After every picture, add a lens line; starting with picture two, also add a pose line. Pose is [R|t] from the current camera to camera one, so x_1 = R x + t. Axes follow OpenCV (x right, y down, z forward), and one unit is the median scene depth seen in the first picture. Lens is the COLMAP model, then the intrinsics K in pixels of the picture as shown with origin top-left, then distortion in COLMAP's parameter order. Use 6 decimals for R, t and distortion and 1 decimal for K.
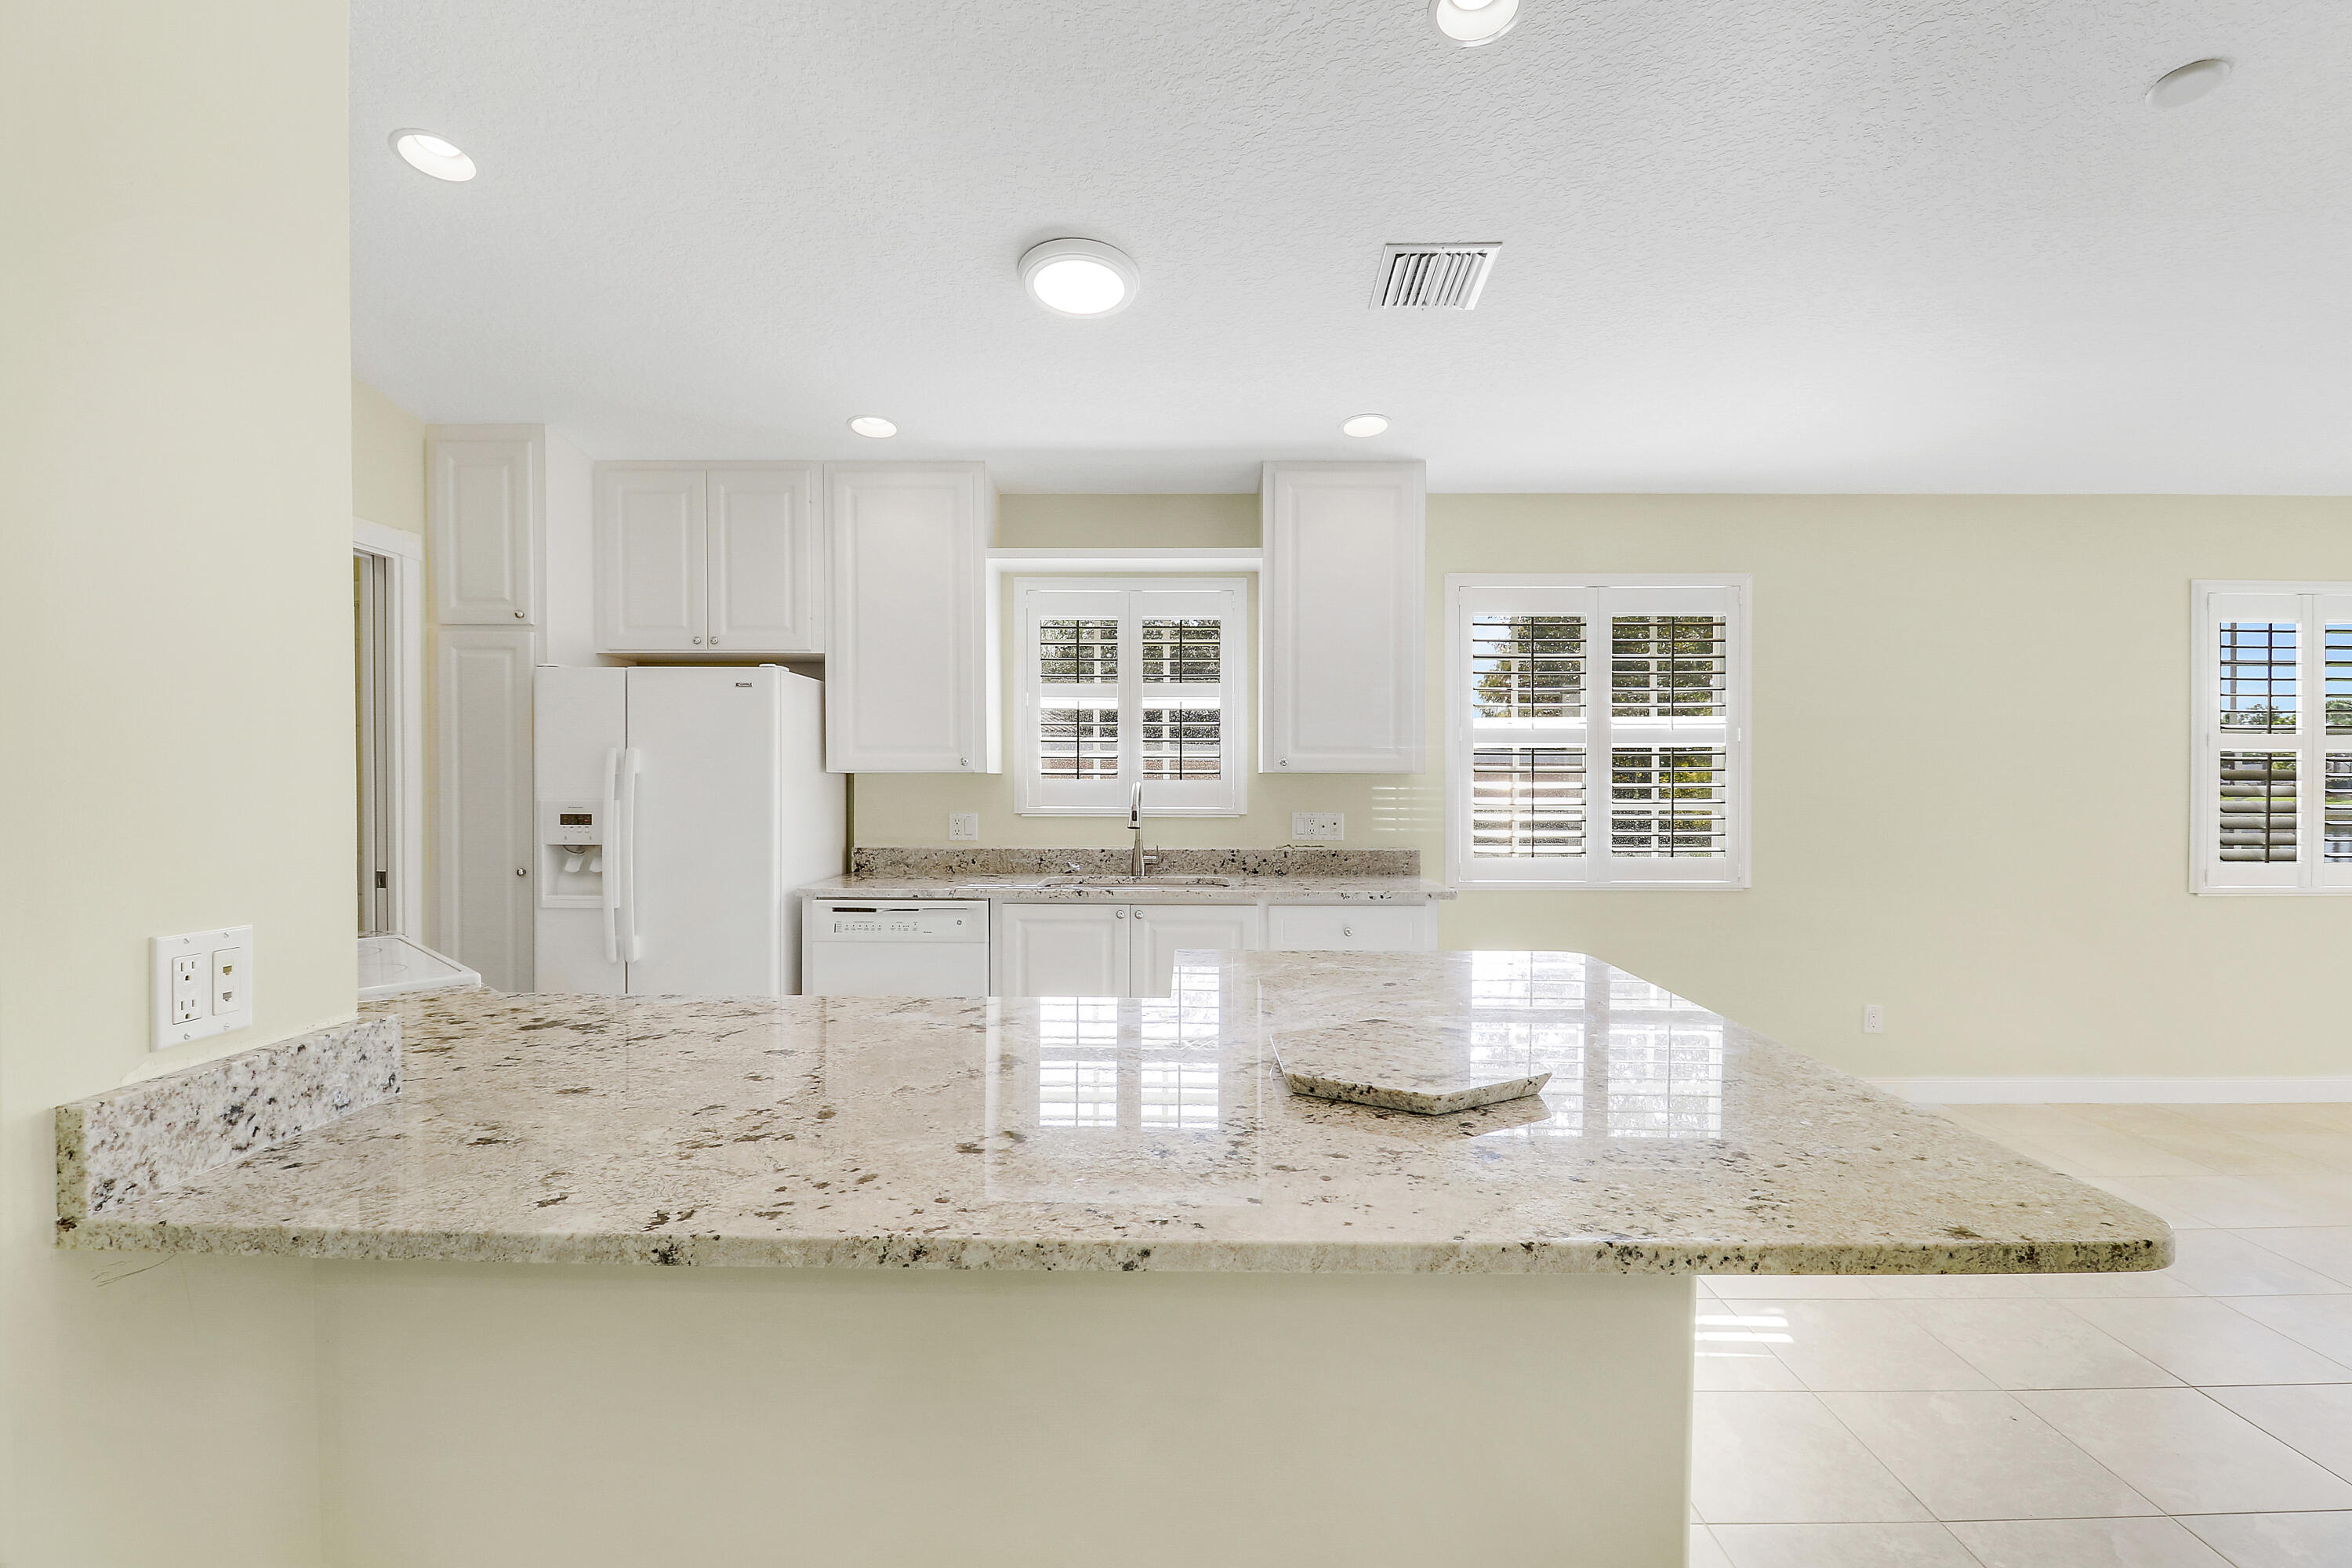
lens RADIAL K [[1092.5, 0, 1195.7], [0, 1092.5, 793.2], [0, 0, 1]] dist [0.004883, -0.015608]
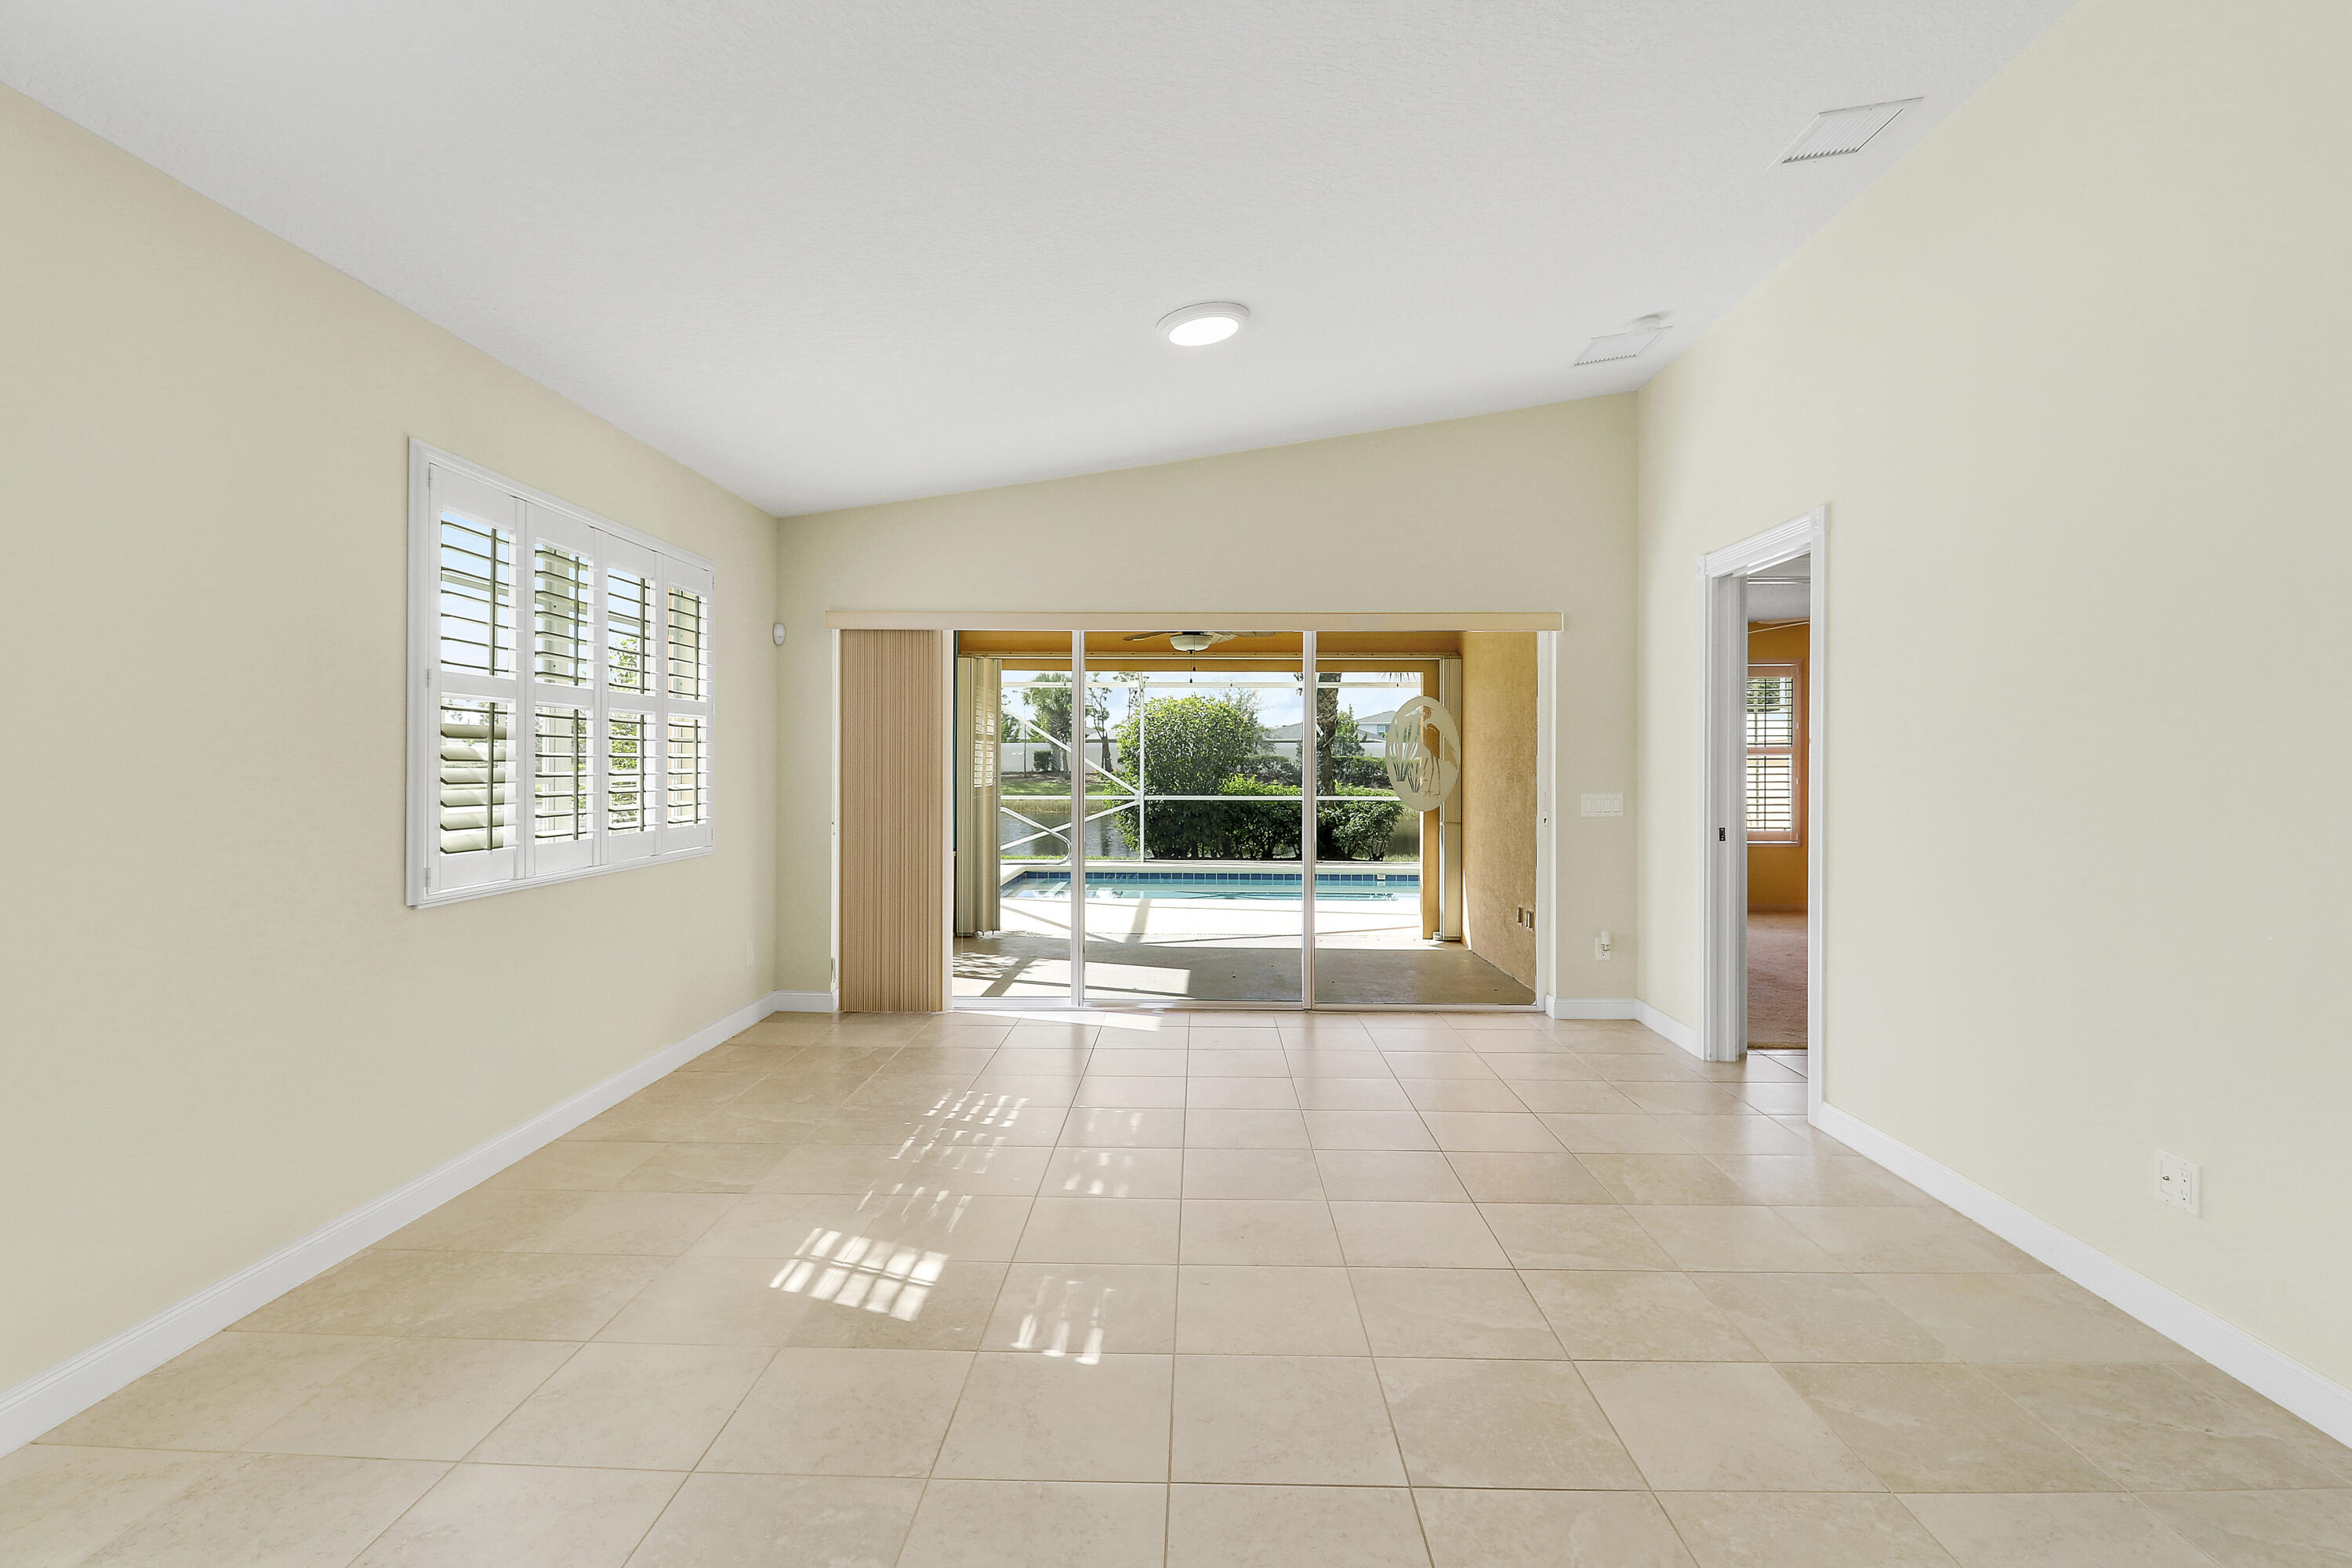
lens RADIAL K [[1113.6, 0, 1183.2], [0, 1113.6, 751.7], [0, 0, 1]] dist [0.001832, -0.011171]
pose [[0.002803, 0.008791, 0.999957, 0.246157], [0.009149, 0.999919, -0.008816, 0.008948], [-0.999954, 0.009173, 0.002722, 0.547248]]
